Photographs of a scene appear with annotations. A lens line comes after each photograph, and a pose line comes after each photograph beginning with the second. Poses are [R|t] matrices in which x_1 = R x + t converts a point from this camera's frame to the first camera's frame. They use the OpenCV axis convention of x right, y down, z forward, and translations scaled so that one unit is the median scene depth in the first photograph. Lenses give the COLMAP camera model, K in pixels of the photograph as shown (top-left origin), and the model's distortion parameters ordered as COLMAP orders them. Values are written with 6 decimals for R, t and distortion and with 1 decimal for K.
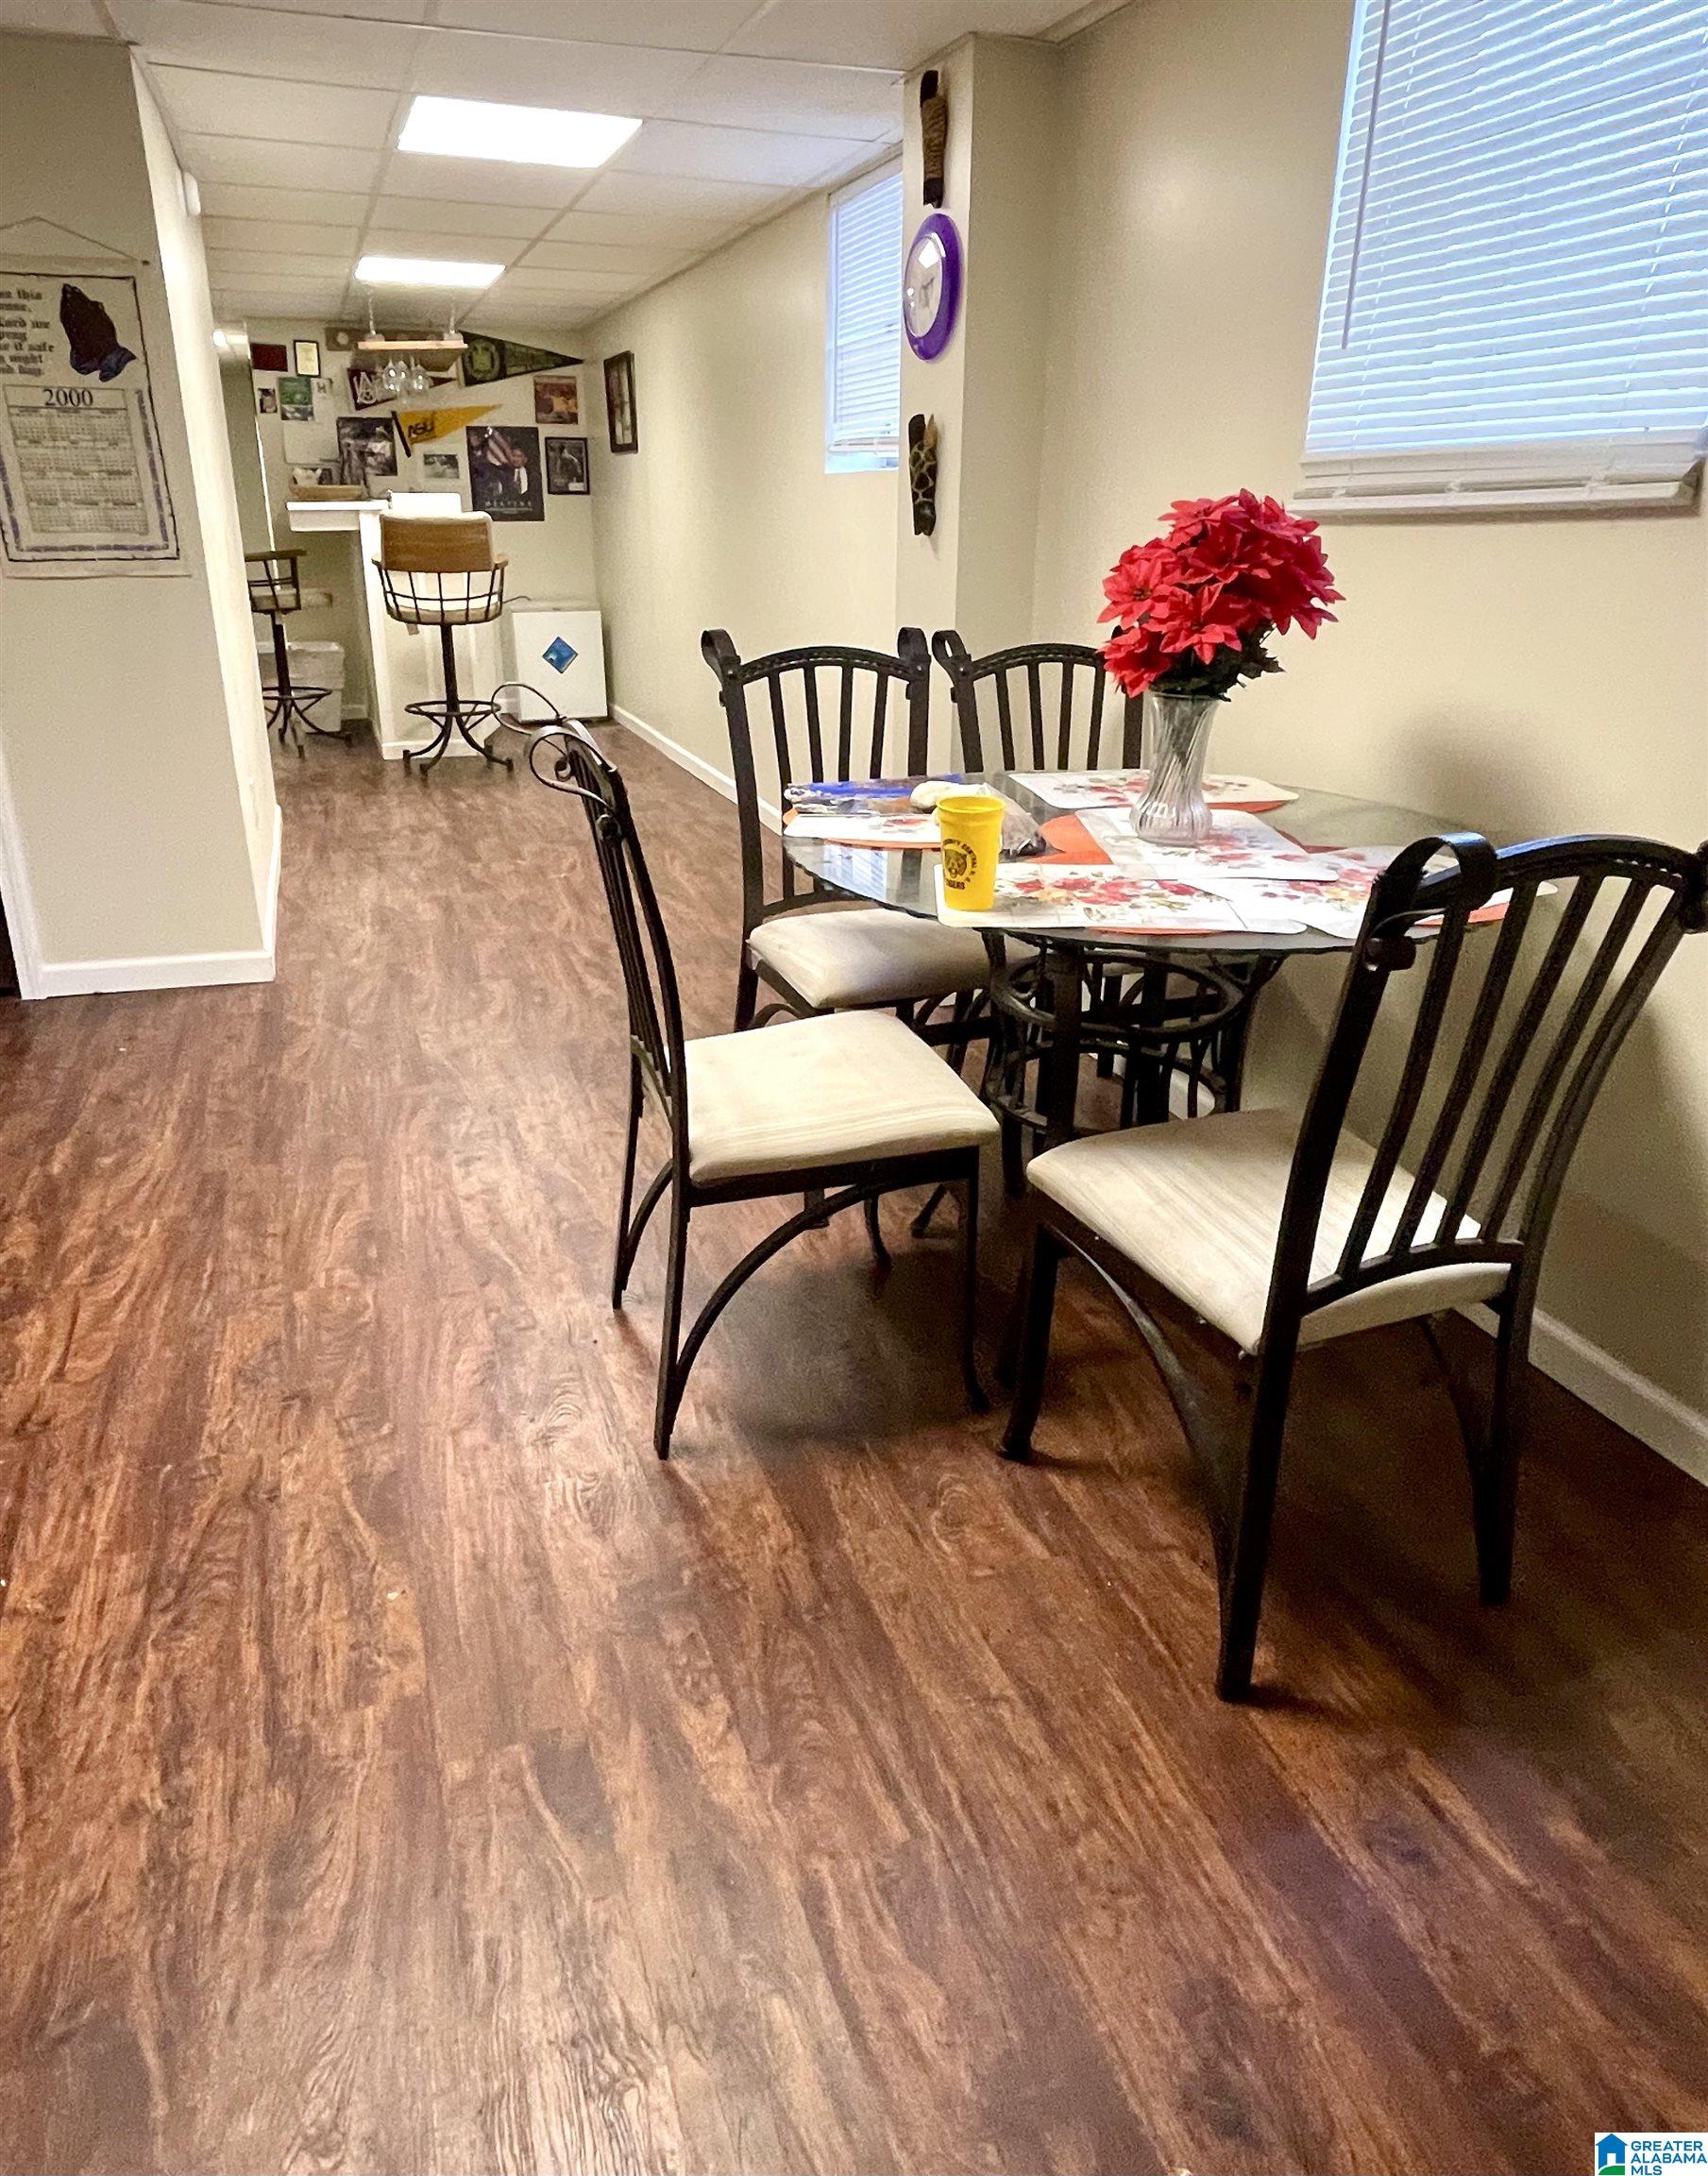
lens RADIAL K [[1394.4, 0, 864.4], [0, 1394.4, 1085.8], [0, 0, 1]] dist [-0.040239, -0.004075]
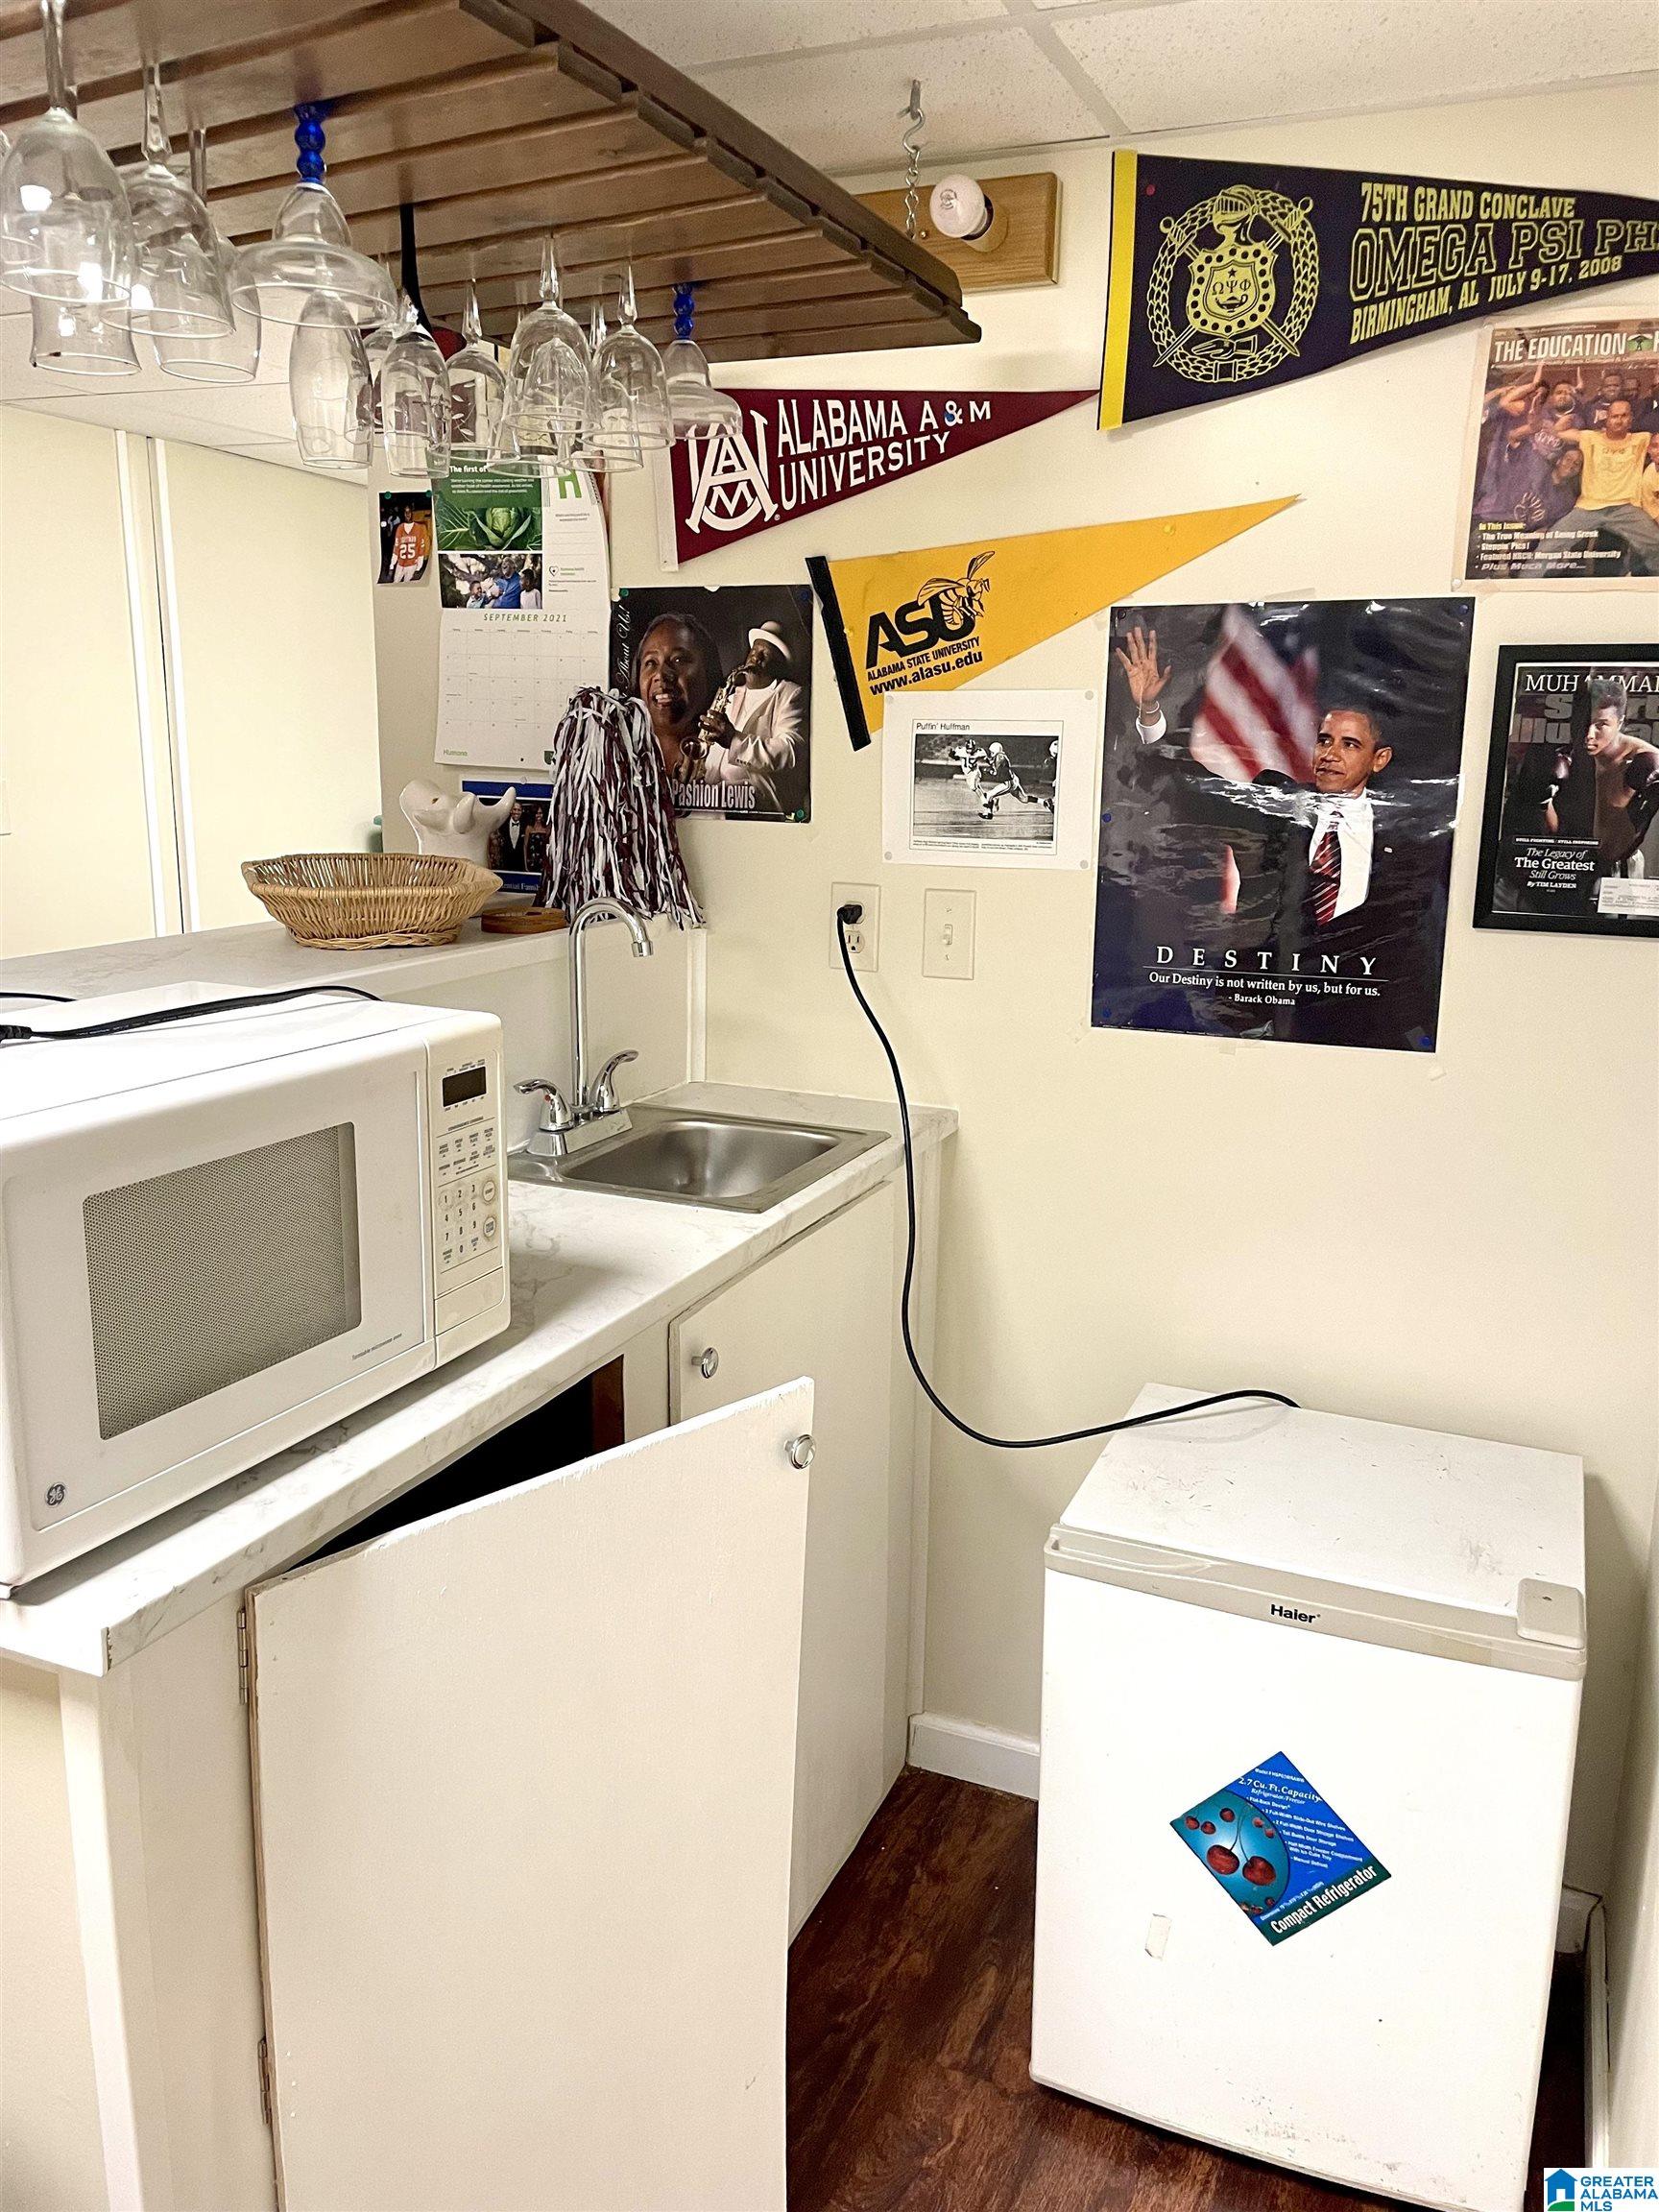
lens RADIAL K [[1717.8, 0, 826.4], [0, 1717.8, 1119.5], [0, 0, 1]] dist [0.028864, -0.041436]
pose [[0.713398, 0.149175, -0.684697, -0.128184], [-0.271620, 0.959559, -0.073948, -0.372626], [0.645976, 0.238732, 0.725067, 0.799315]]
